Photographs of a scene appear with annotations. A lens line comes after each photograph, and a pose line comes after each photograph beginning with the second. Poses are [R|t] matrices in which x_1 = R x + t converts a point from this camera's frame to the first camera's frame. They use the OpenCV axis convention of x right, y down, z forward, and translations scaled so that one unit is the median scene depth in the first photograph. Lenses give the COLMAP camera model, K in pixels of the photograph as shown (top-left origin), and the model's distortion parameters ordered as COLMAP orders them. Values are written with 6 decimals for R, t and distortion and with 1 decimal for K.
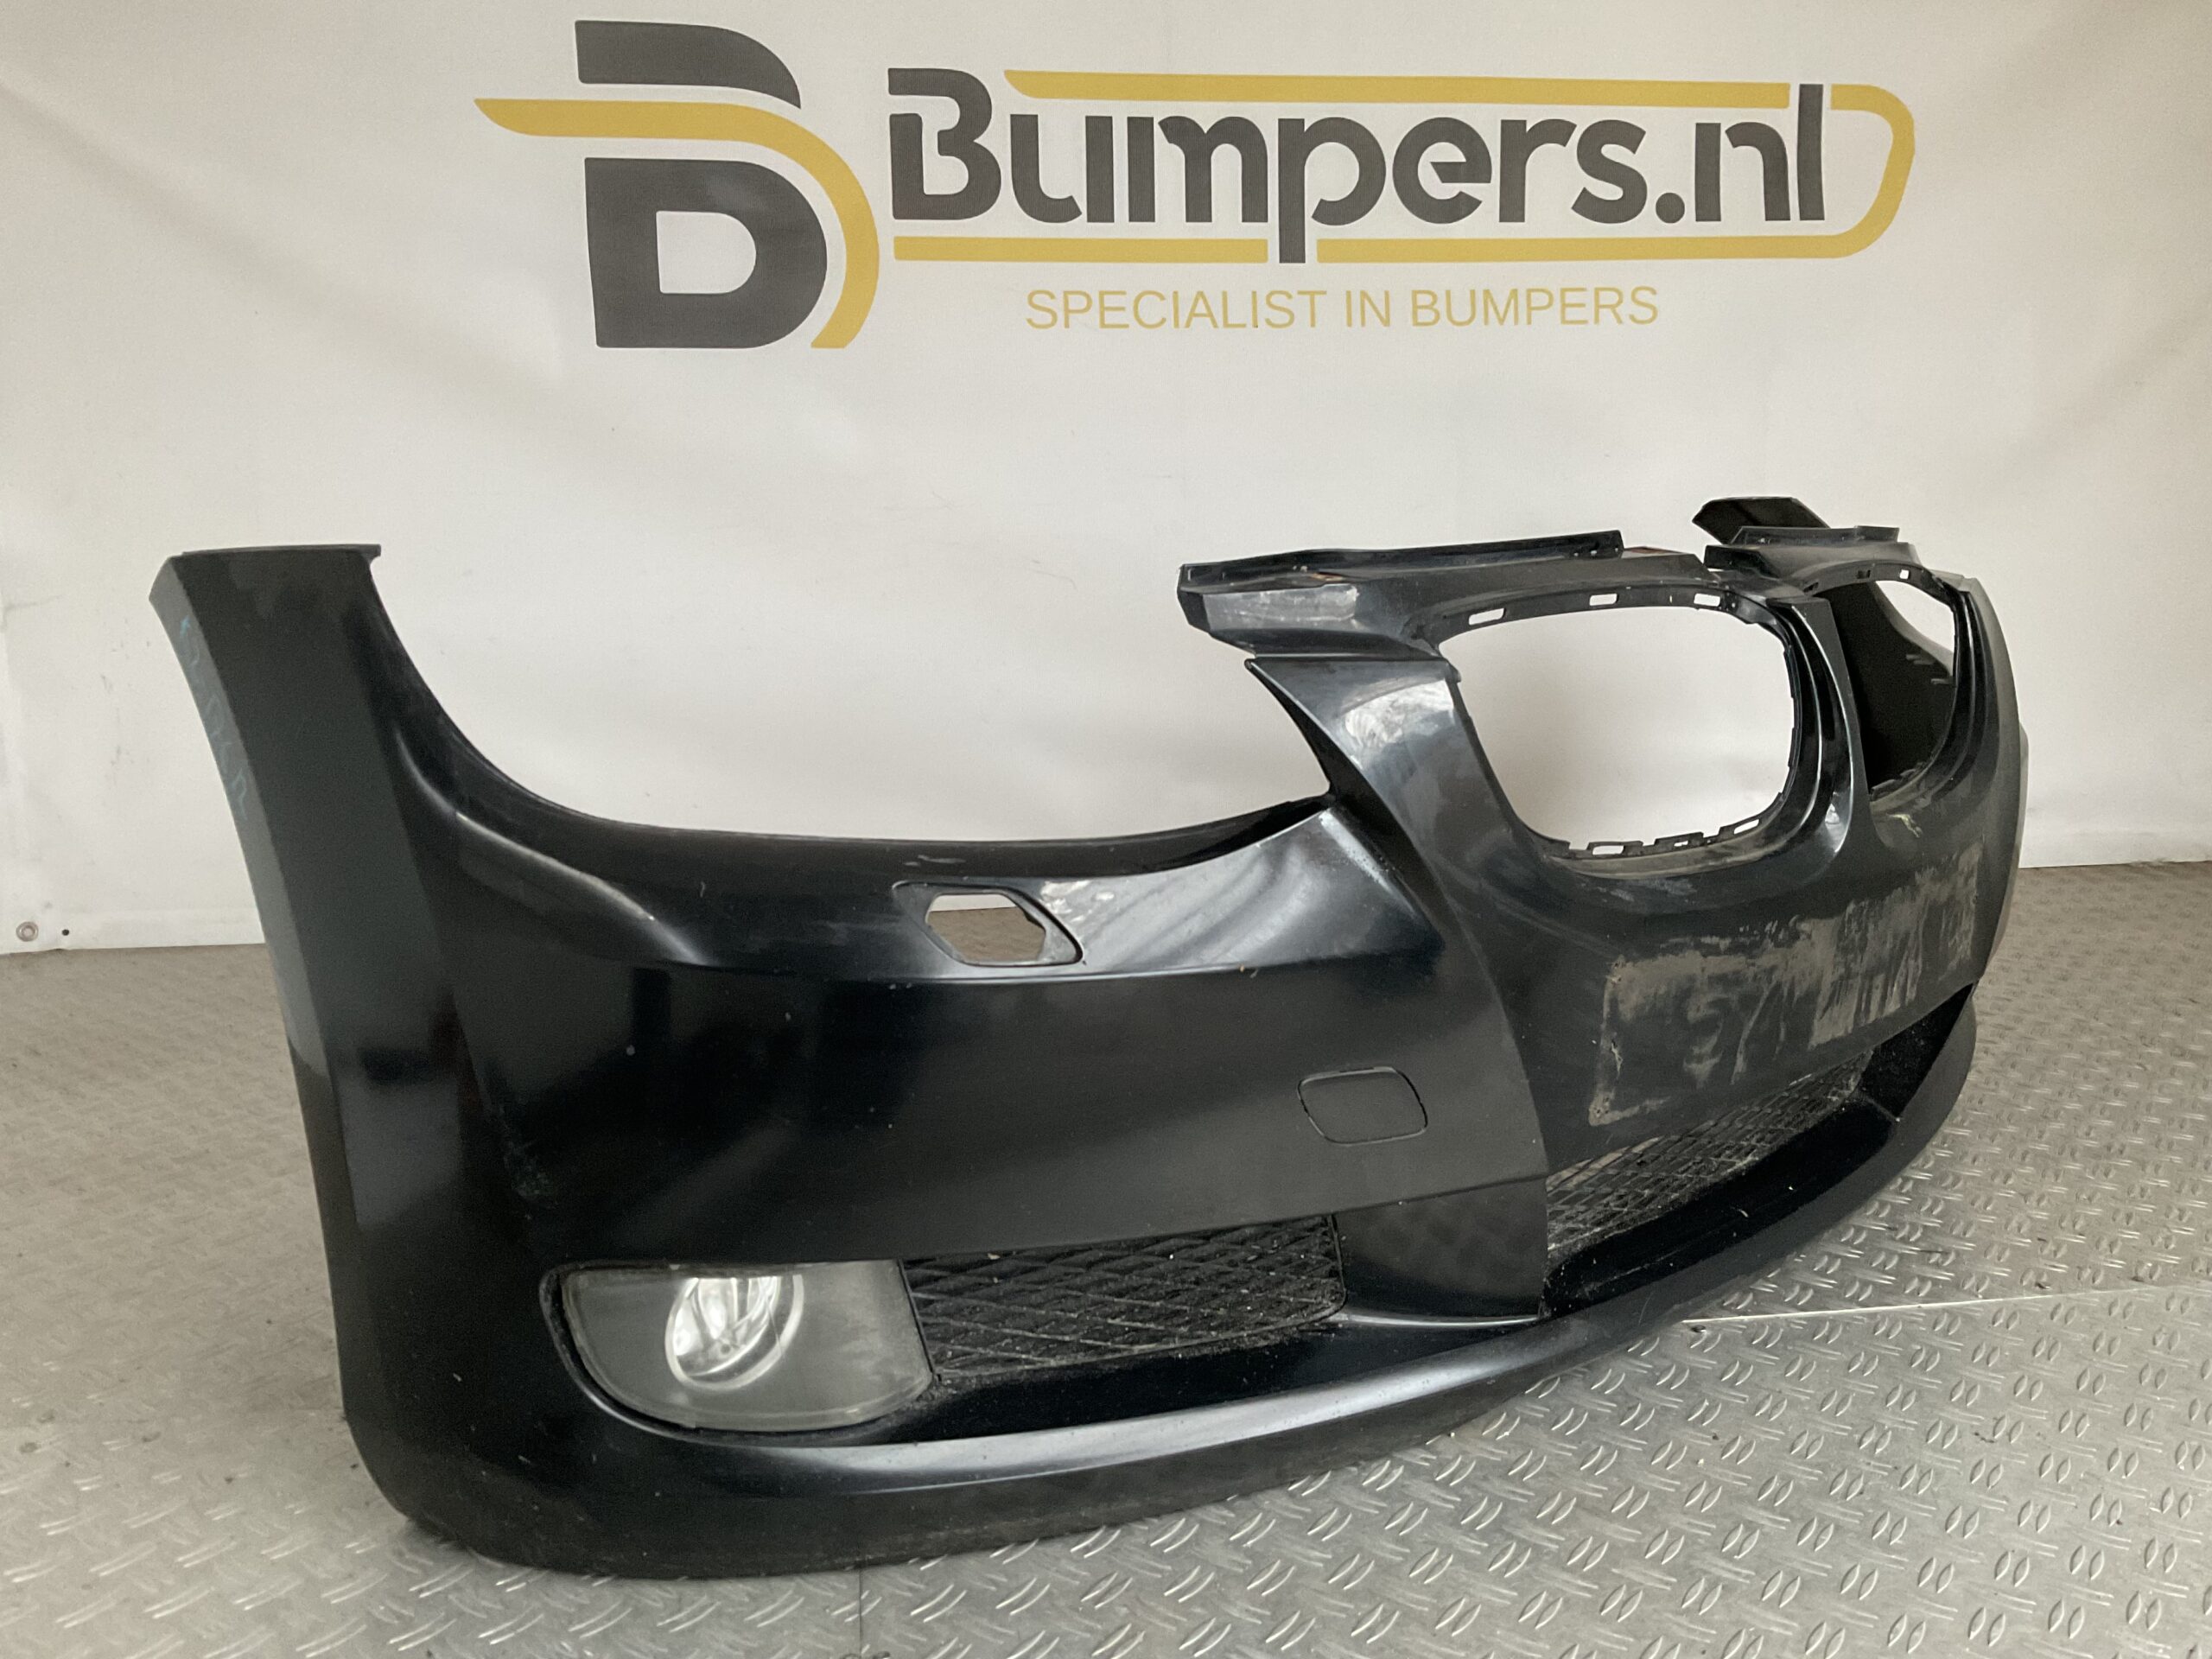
lens RADIAL K [[1741.9, 0, 1106.0], [0, 1741.9, 829.5], [0, 0, 1]] dist [0.091866, -0.156513]
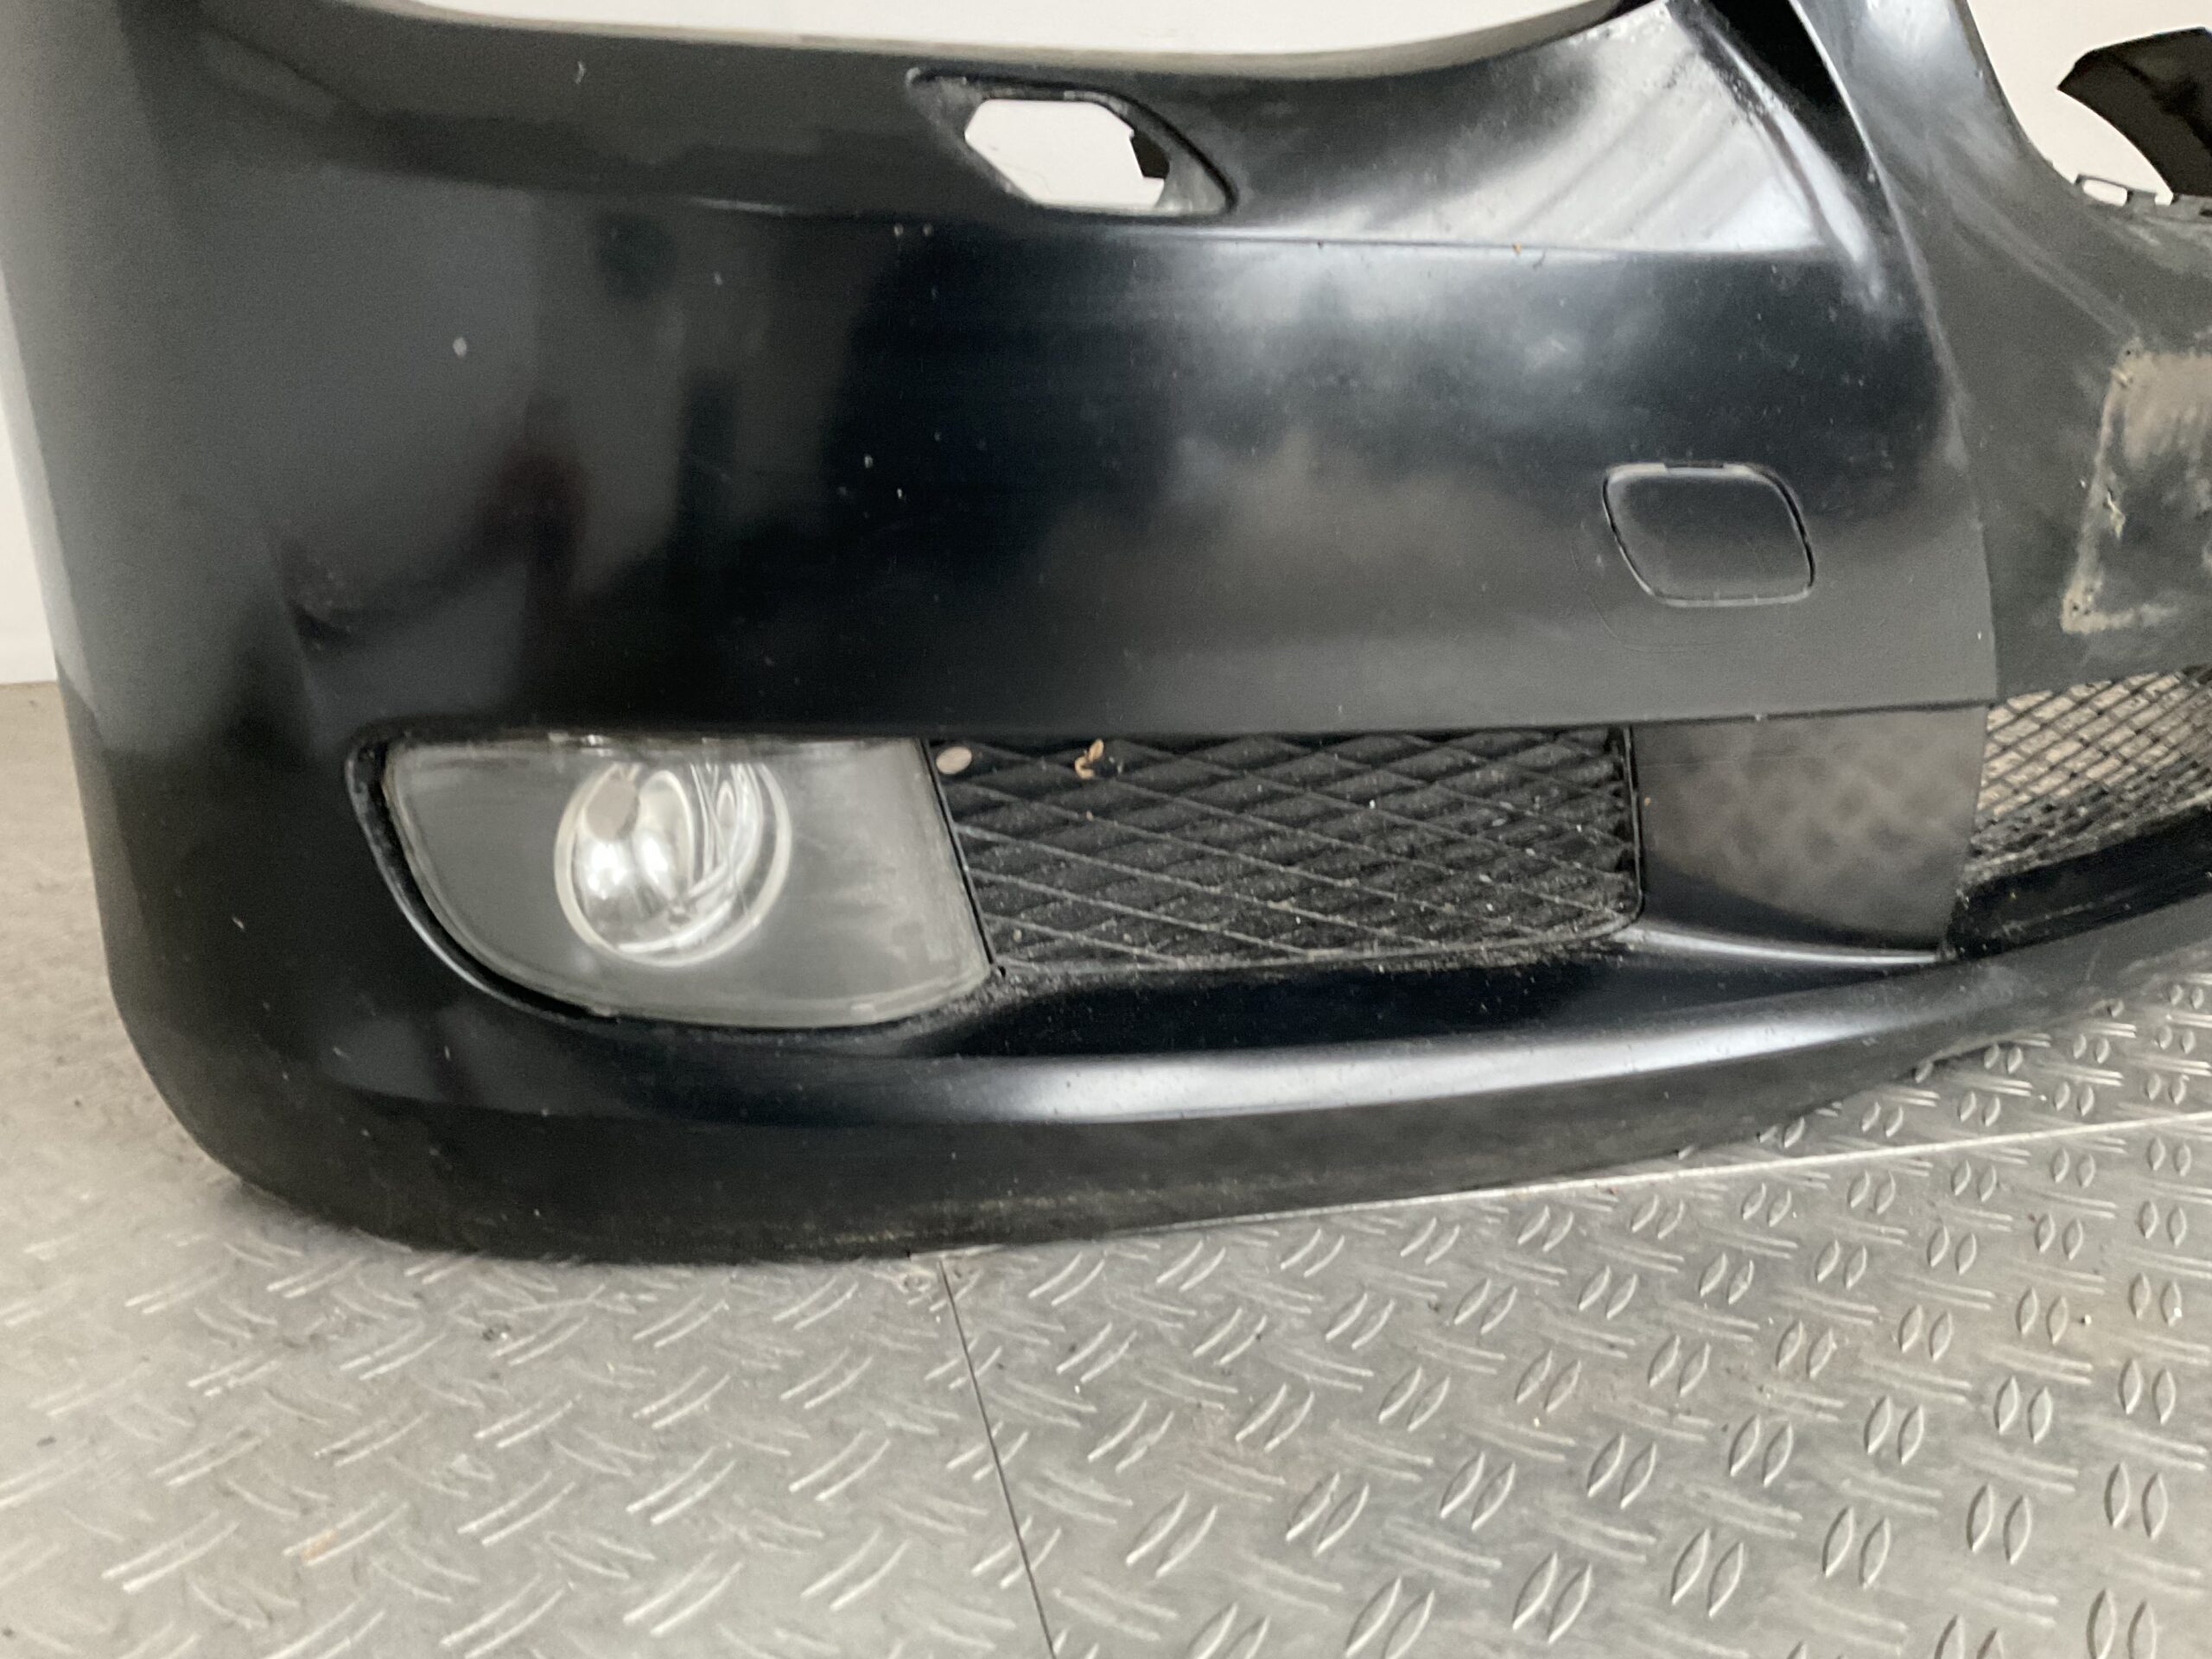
lens RADIAL K [[1741.9, 0, 1106.0], [0, 1741.9, 829.5], [0, 0, 1]] dist [0.091866, -0.156513]
pose [[0.995314, 0.018279, -0.094957, 0.001850], [-0.011321, 0.997246, 0.073299, 0.206885], [0.096035, -0.071881, 0.992779, 0.365389]]
